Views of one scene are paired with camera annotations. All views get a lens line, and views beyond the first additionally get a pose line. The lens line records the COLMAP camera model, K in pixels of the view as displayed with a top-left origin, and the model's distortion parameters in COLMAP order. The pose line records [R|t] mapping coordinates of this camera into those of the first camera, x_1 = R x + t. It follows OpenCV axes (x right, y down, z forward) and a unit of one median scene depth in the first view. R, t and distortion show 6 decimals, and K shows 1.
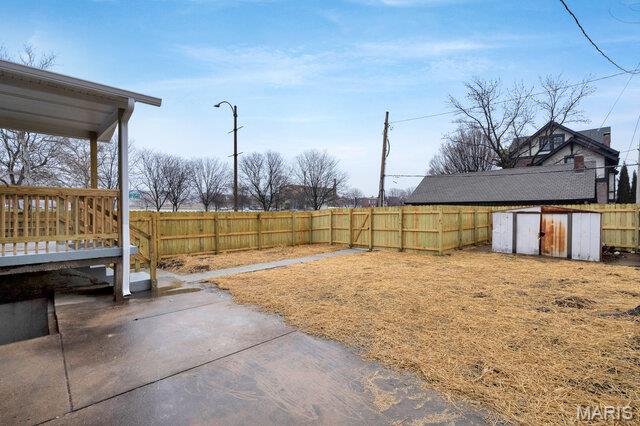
lens RADIAL K [[292.2, 0, 318.9], [0, 292.2, 212.8], [0, 0, 1]] dist [0.001055, 0.000007]
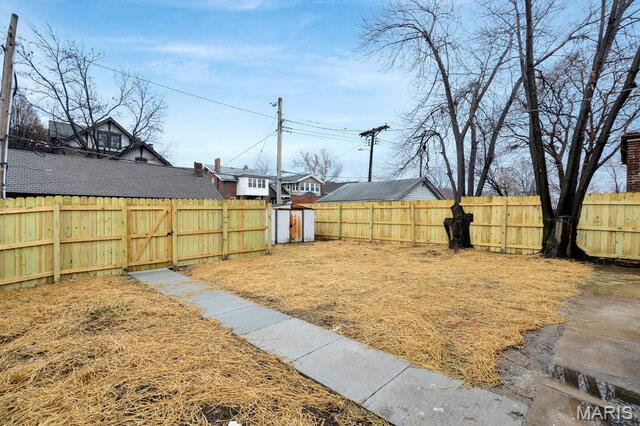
lens RADIAL K [[292.2, 0, 318.2], [0, 292.2, 213.2], [0, 0, 1]] dist [0.001055, 0.000007]
pose [[0.006111, -0.003101, 0.999977, -0.460001], [0.001856, 0.999994, 0.003090, 0.011757], [-0.999980, 0.001837, 0.006116, 0.749723]]
